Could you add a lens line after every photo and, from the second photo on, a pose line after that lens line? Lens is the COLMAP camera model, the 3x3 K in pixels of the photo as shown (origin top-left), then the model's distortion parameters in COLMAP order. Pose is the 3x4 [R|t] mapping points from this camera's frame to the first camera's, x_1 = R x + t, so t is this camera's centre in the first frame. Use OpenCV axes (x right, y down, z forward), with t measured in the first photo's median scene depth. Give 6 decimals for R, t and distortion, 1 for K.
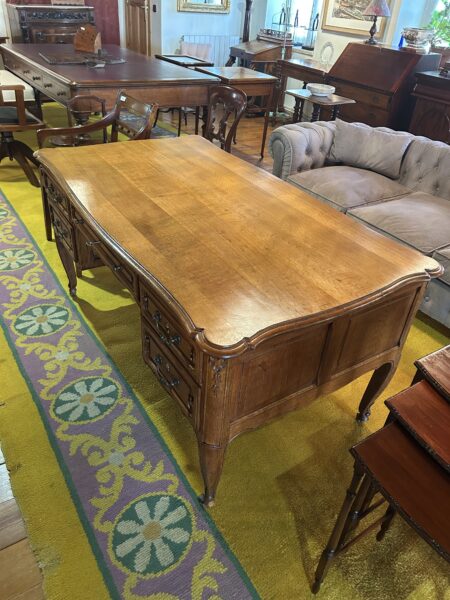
lens RADIAL K [[448.6, 0, 224.9], [0, 448.6, 298.7], [0, 0, 1]] dist [0.034985, -0.041250]
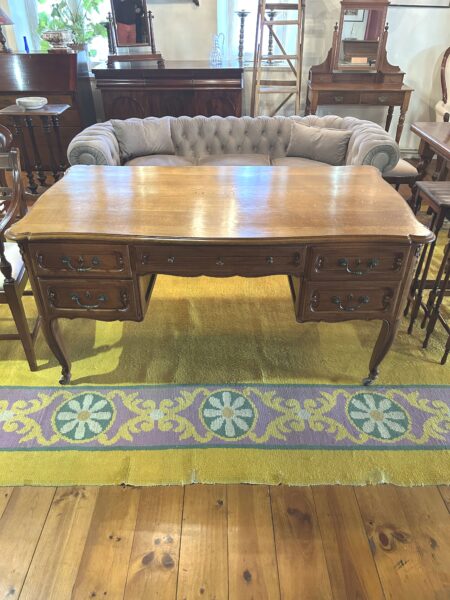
lens RADIAL K [[448.6, 0, 223.9], [0, 448.6, 300.5], [0, 0, 1]] dist [0.034985, -0.041250]
pose [[0.551951, -0.518440, 0.653124, -0.798430], [0.508909, 0.829890, 0.228679, -0.221034], [-0.660577, 0.206161, 0.721897, 0.188247]]
